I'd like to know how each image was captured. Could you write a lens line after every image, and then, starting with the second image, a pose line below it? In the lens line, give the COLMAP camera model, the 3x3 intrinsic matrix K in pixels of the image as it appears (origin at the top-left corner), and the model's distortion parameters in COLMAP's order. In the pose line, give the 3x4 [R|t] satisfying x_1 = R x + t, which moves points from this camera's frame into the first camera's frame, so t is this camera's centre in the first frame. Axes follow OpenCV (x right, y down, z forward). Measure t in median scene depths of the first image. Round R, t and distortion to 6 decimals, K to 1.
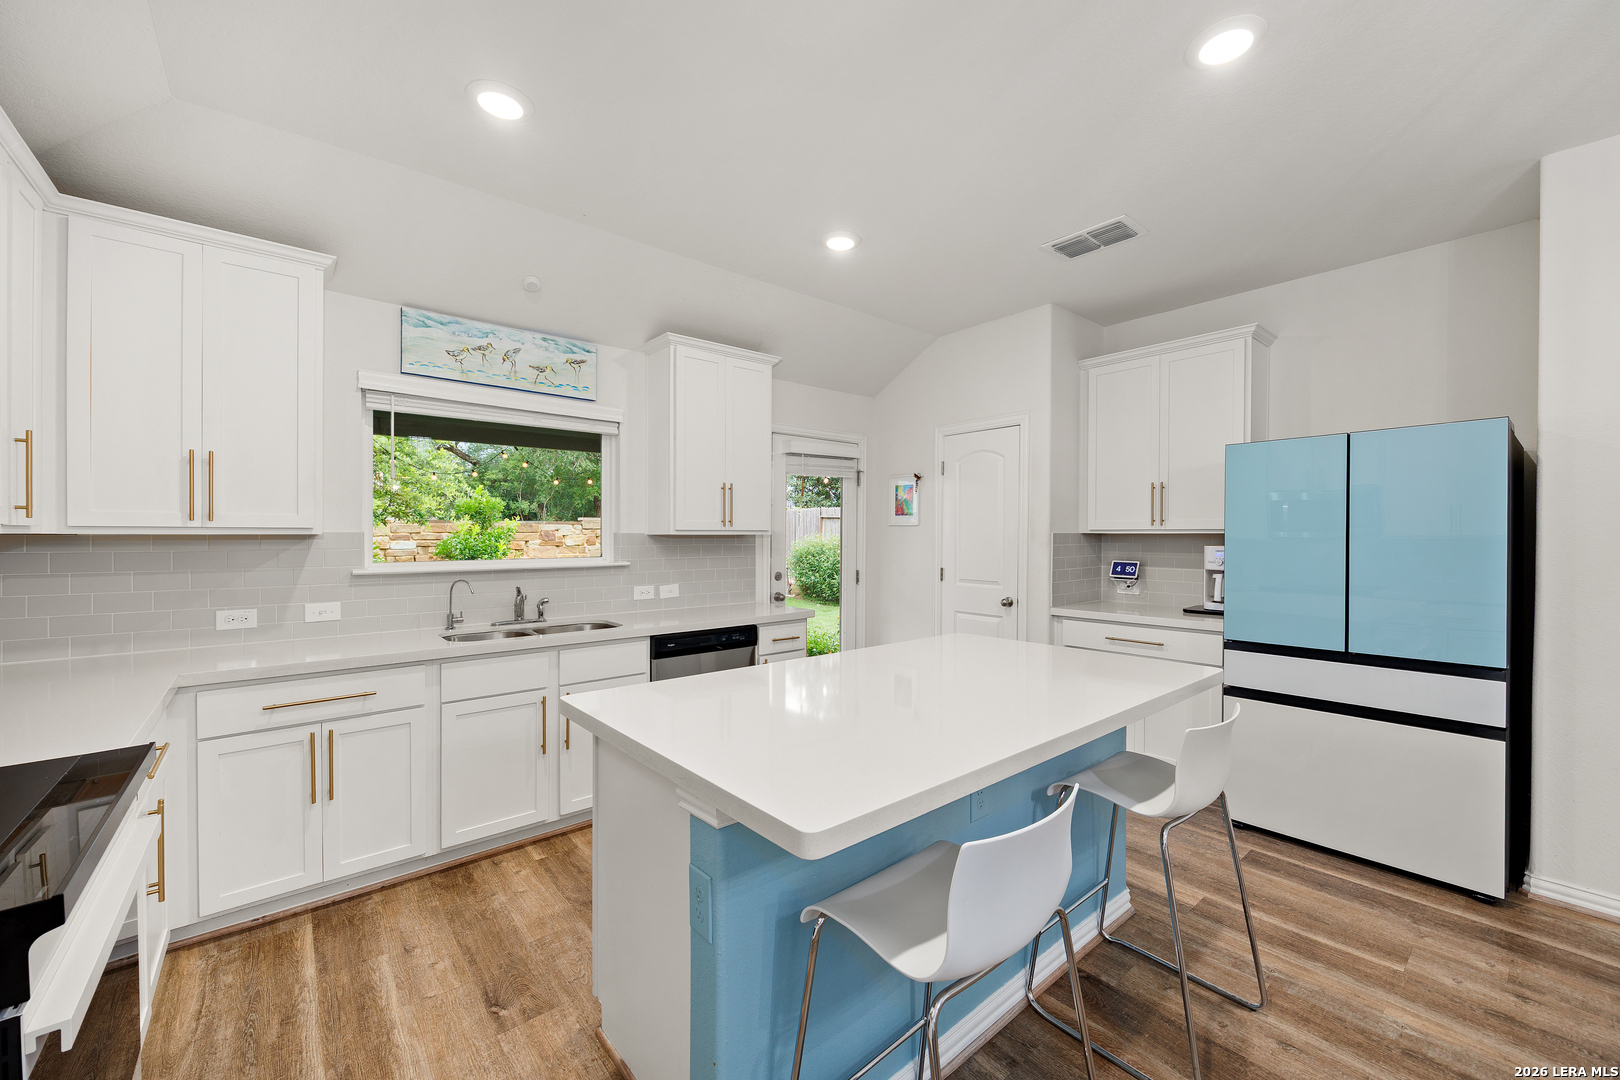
lens RADIAL K [[640.7, 0, 837.5], [0, 640.7, 534.3], [0, 0, 1]] dist [0.000289, 0.000061]
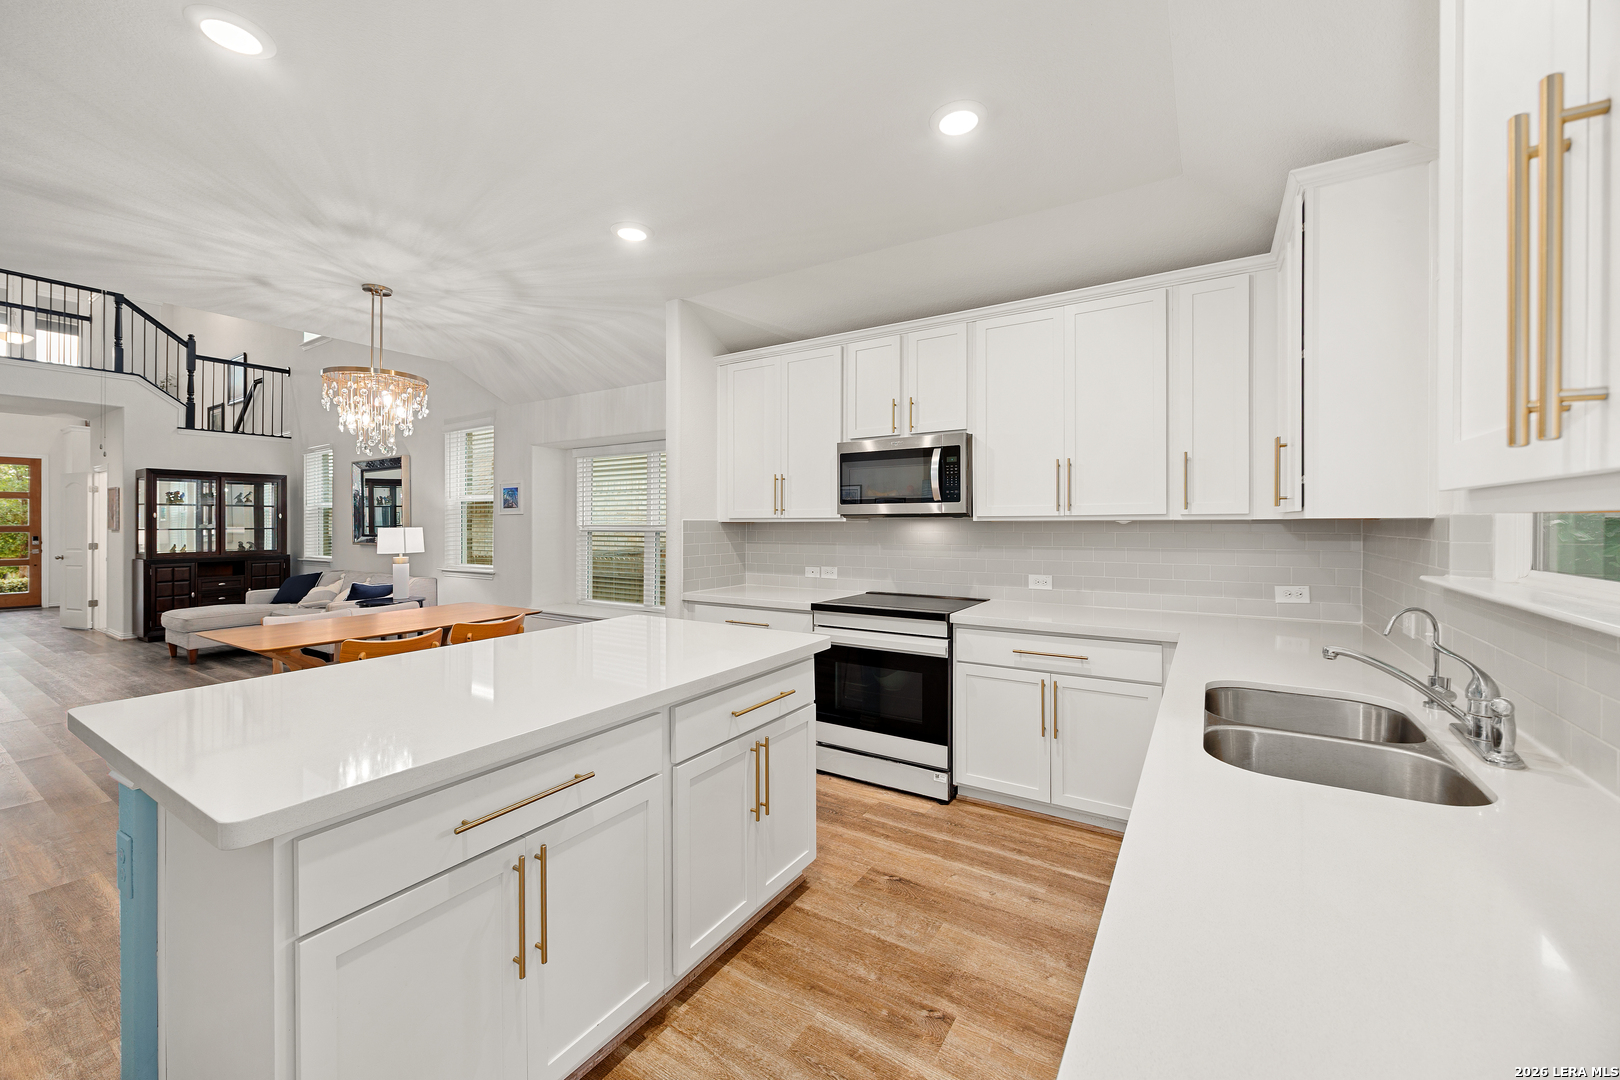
lens RADIAL K [[627.3, 0, 817.4], [0, 627.3, 525.4], [0, 0, 1]] dist [-0.000239, -0.000072]
pose [[-0.957639, -0.000329, -0.287973, -0.004741], [-0.001455, 0.999992, 0.003698, 0.005235], [0.287969, 0.003960, -0.957631, 1.397591]]
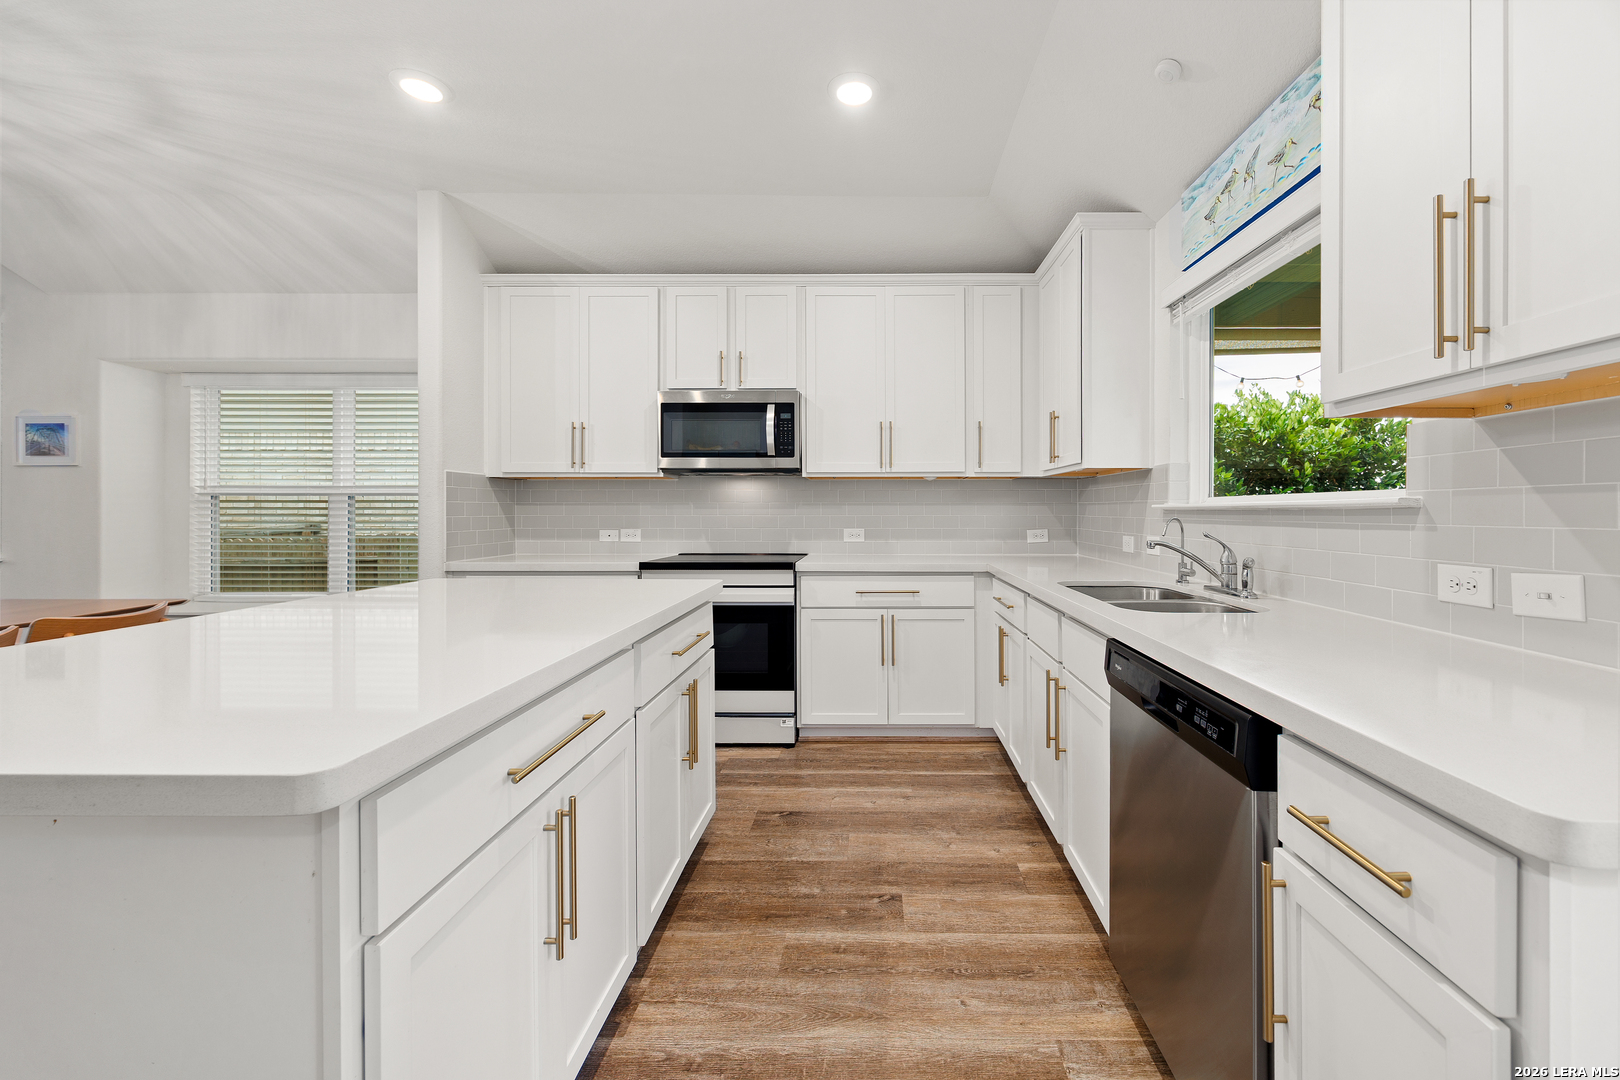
lens RADIAL K [[645.0, 0, 869.9], [0, 645.0, 512.6], [0, 0, 1]] dist [0.000658, 0.000084]
pose [[-0.662085, -0.001600, -0.749427, 0.233085], [-0.003161, 0.999995, 0.000657, 0.068369], [0.749422, 0.002804, -0.662086, 1.294751]]
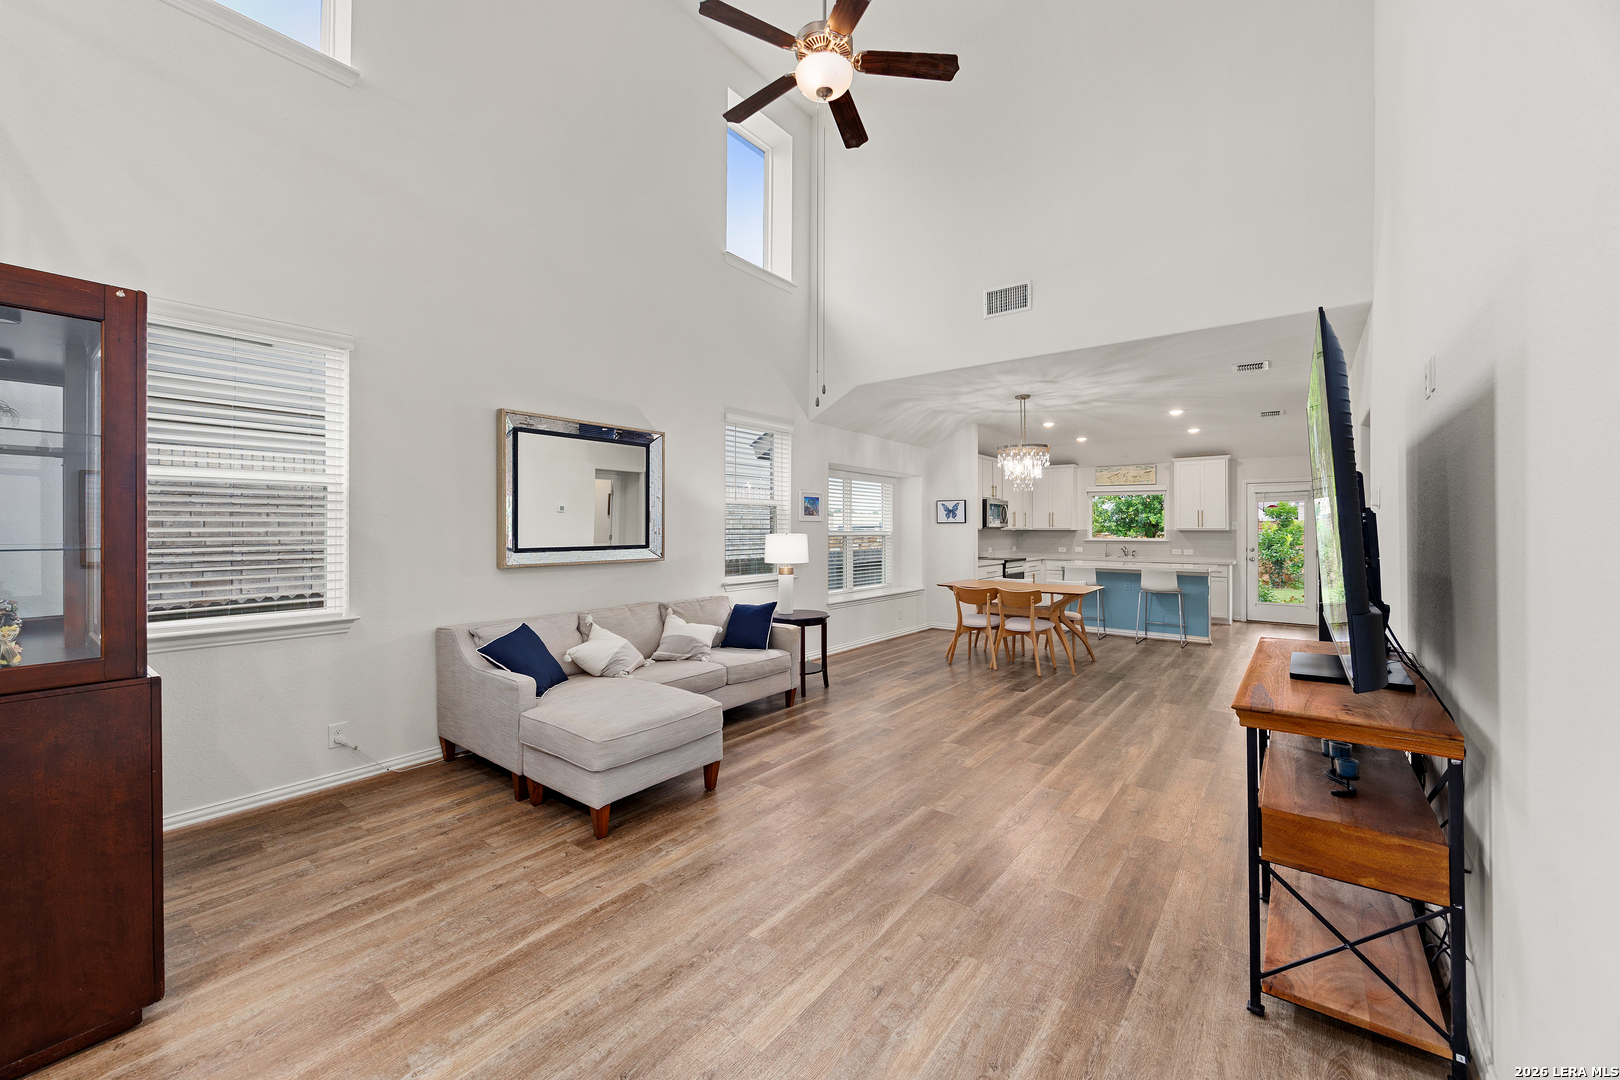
lens RADIAL K [[627.3, 0, 817.4], [0, 627.3, 525.4], [0, 0, 1]] dist [-0.000239, -0.000072]
pose [[0.196591, -0.009311, -0.980441, 2.594906], [-0.003367, 0.999943, -0.010171, 0.015757], [0.980480, 0.005300, 0.196549, -1.302106]]
